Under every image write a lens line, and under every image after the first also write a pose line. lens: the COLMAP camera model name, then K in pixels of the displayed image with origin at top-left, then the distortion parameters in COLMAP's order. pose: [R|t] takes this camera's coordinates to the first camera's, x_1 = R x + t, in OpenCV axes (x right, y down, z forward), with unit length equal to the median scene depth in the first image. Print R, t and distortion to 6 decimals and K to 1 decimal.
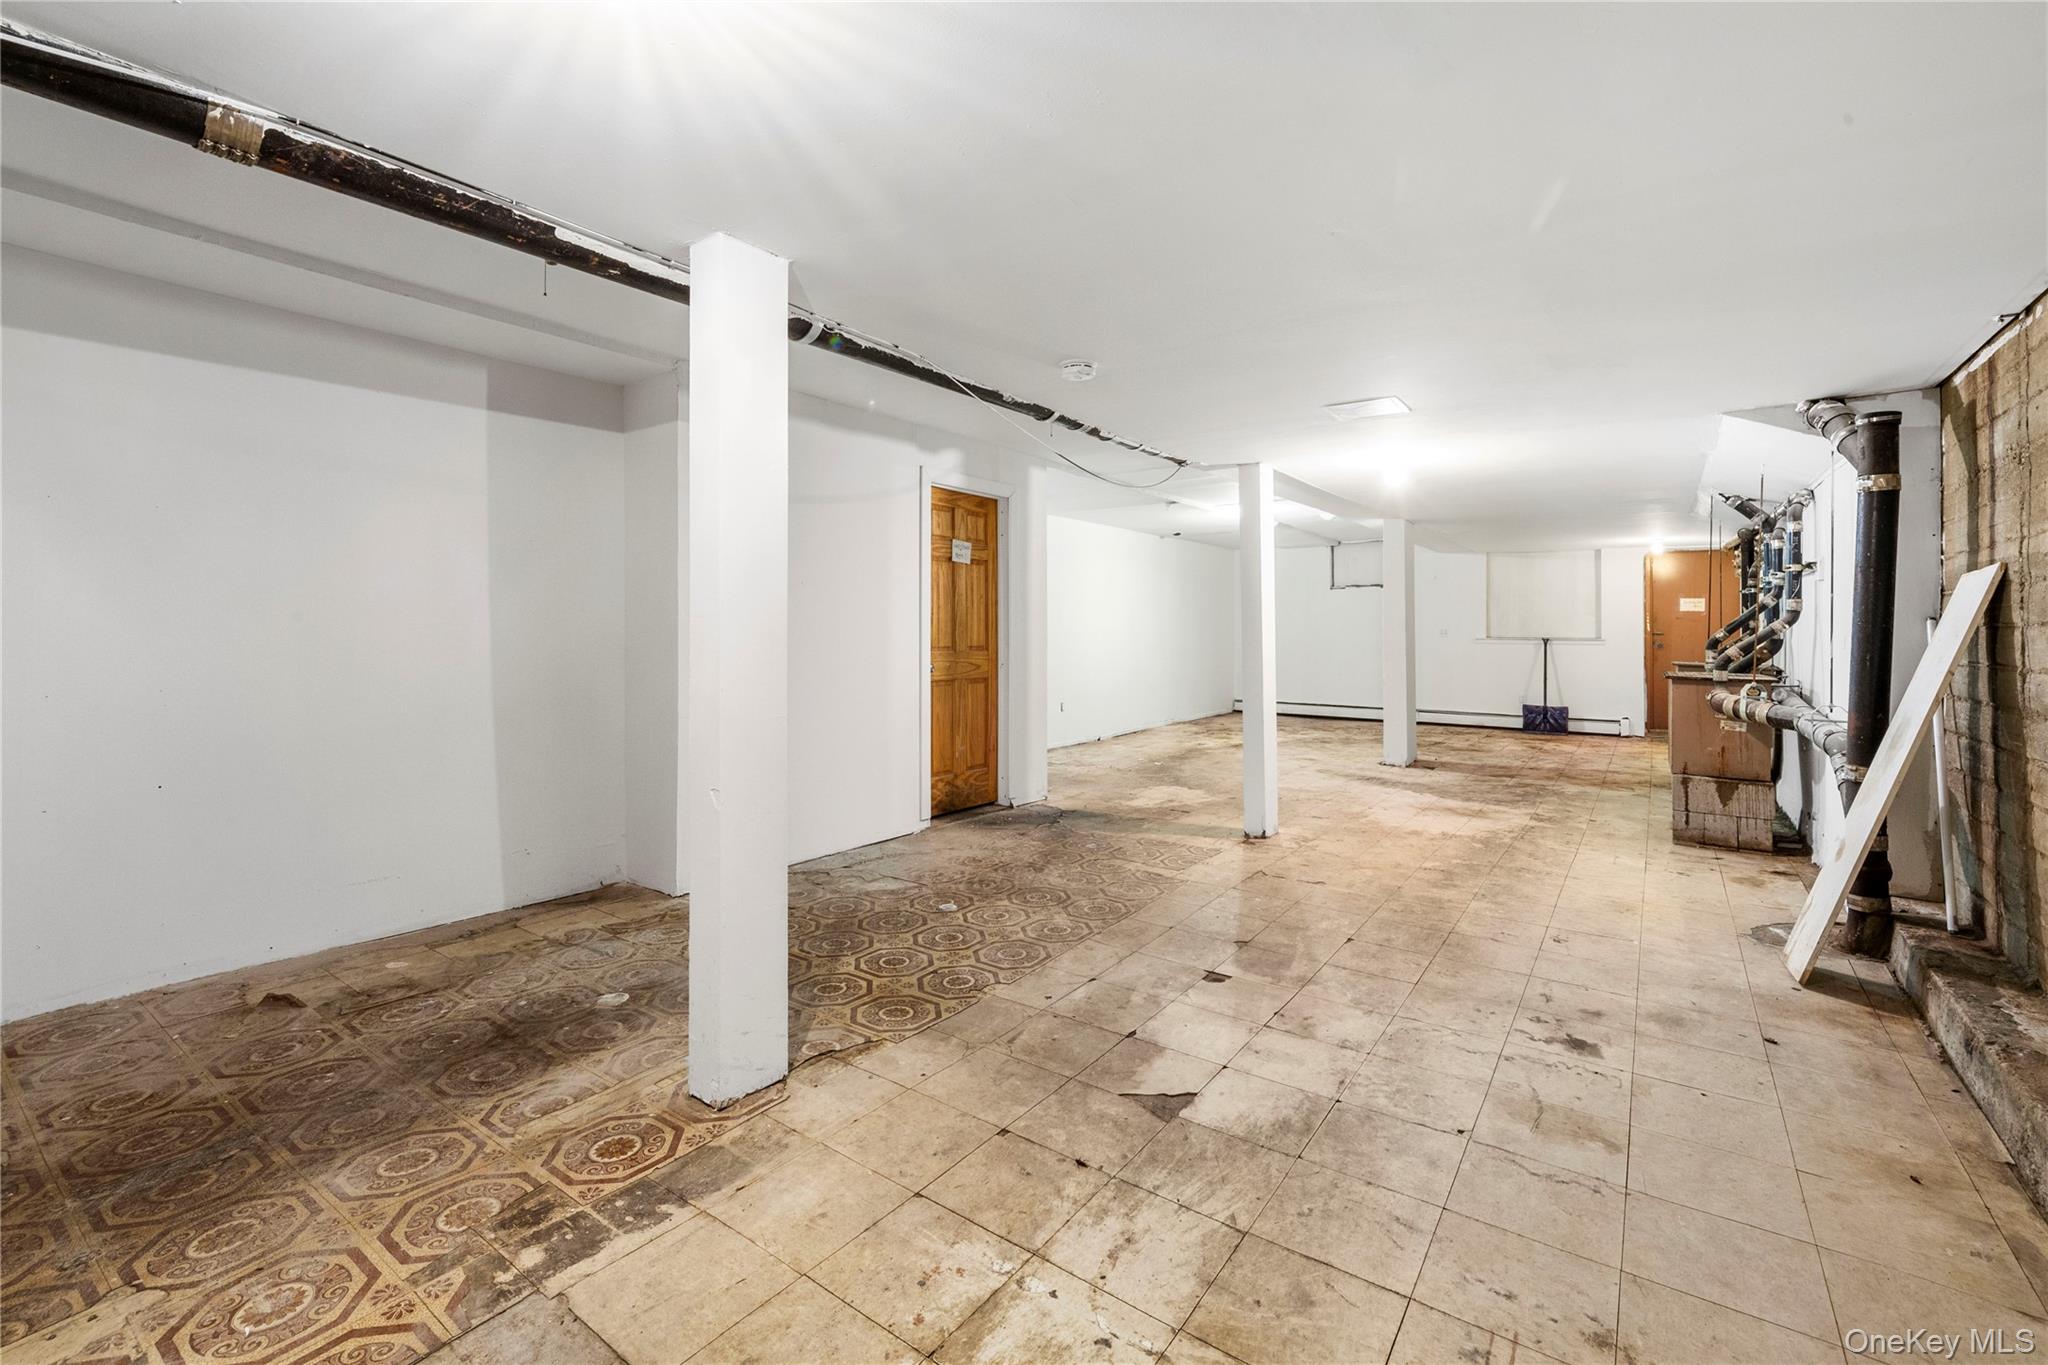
lens RADIAL K [[872.6, 0, 1013.5], [0, 872.6, 628.0], [0, 0, 1]] dist [0.002096, 0.000335]
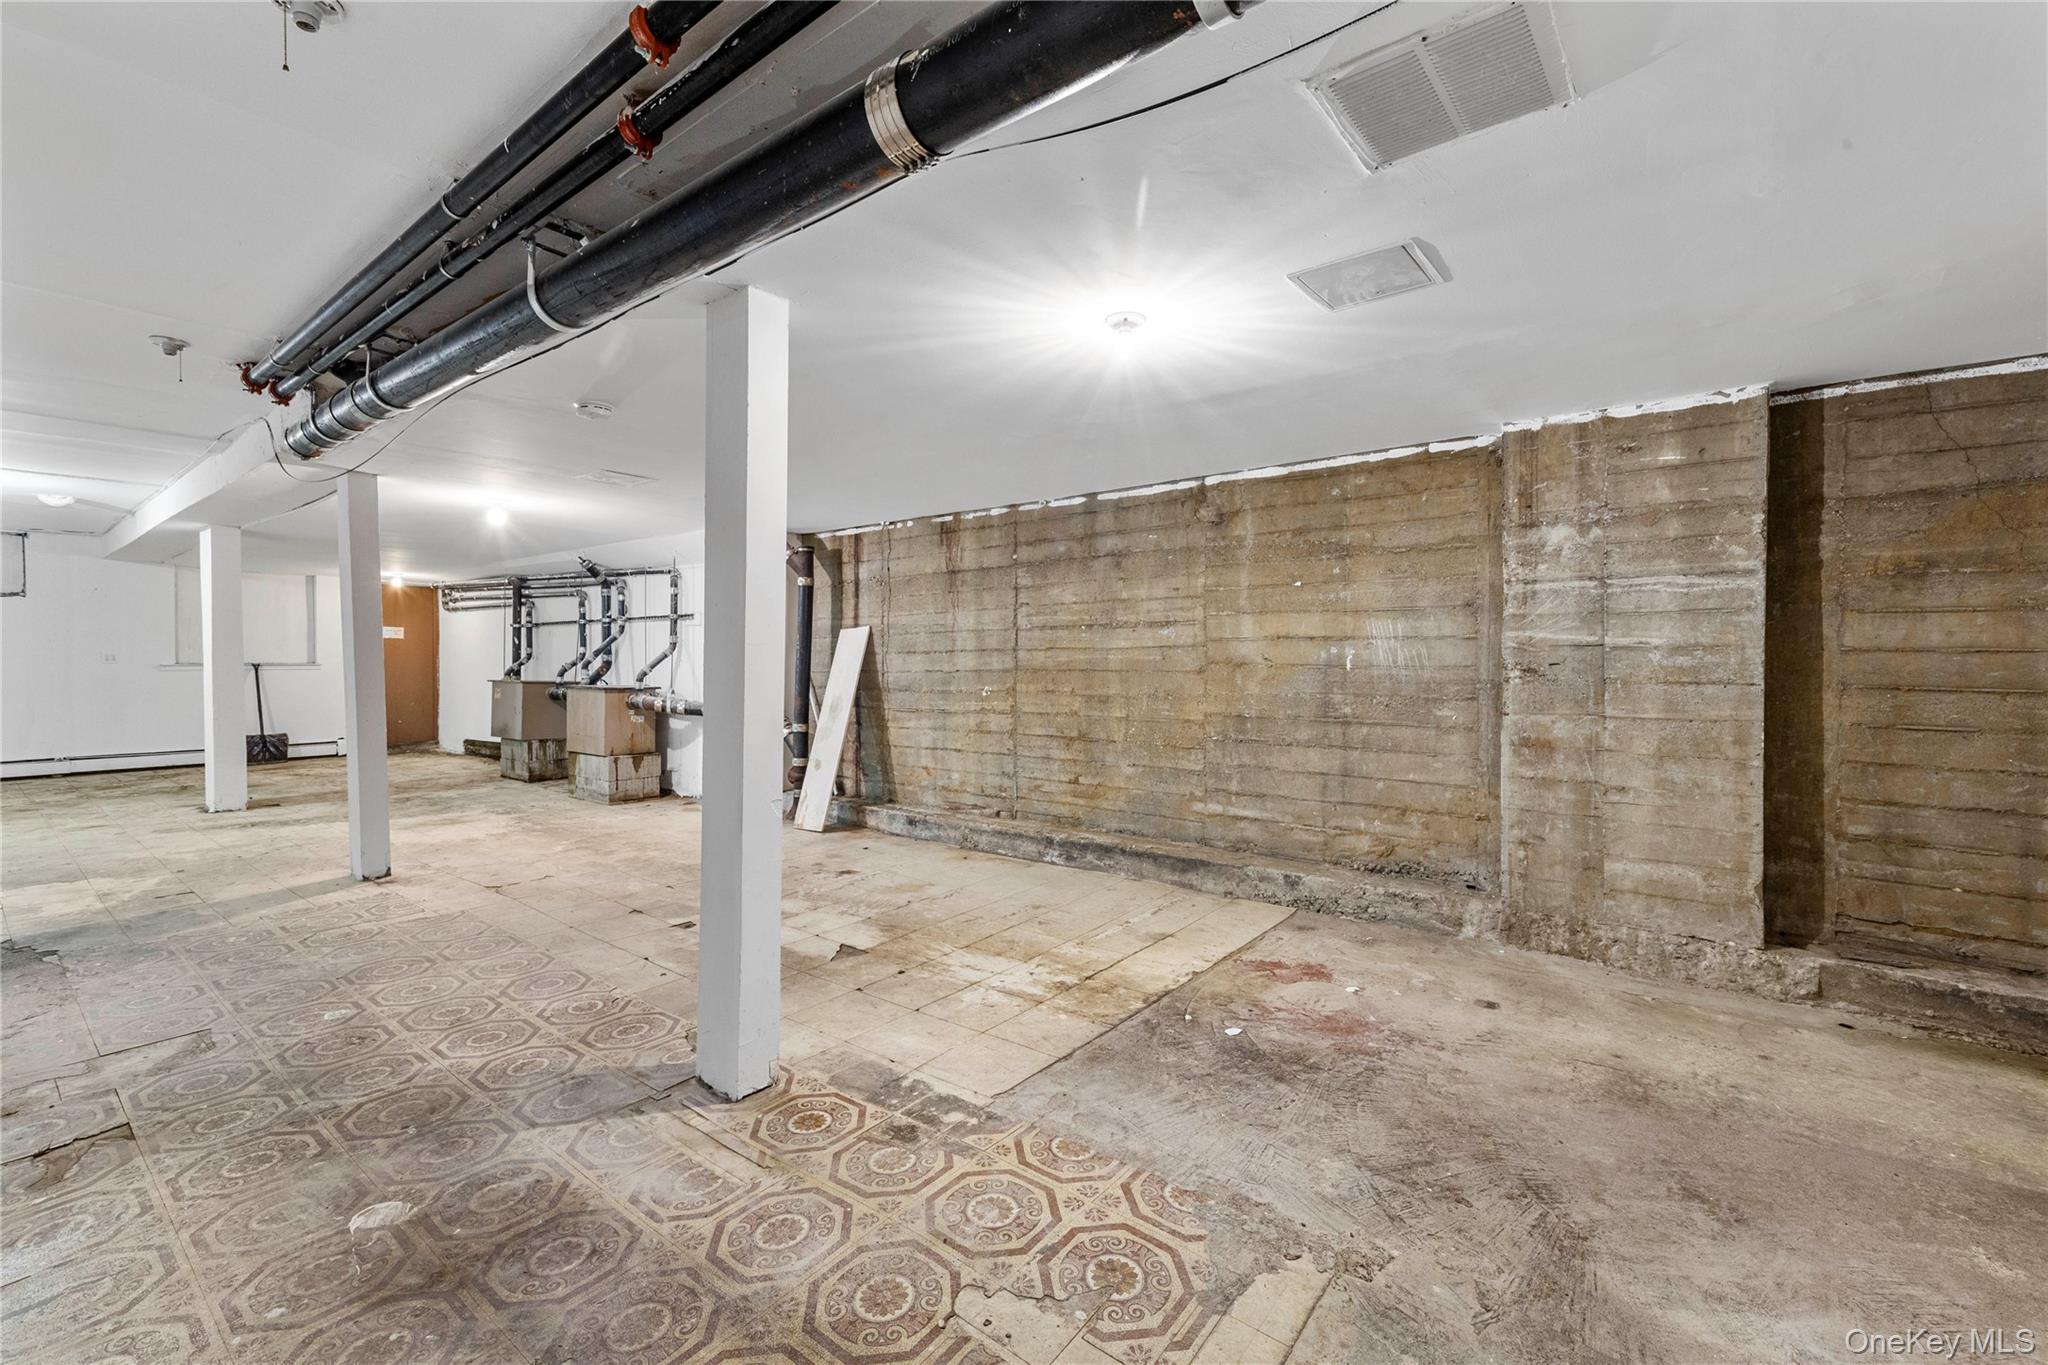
lens RADIAL K [[872.6, 0, 1013.5], [0, 872.6, 628.0], [0, 0, 1]] dist [0.002096, 0.000335]
pose [[0.045047, 0.028187, 0.998587, -1.391118], [-0.000310, 0.999602, -0.028202, -0.002961], [-0.998985, 0.000961, 0.045038, 0.609521]]
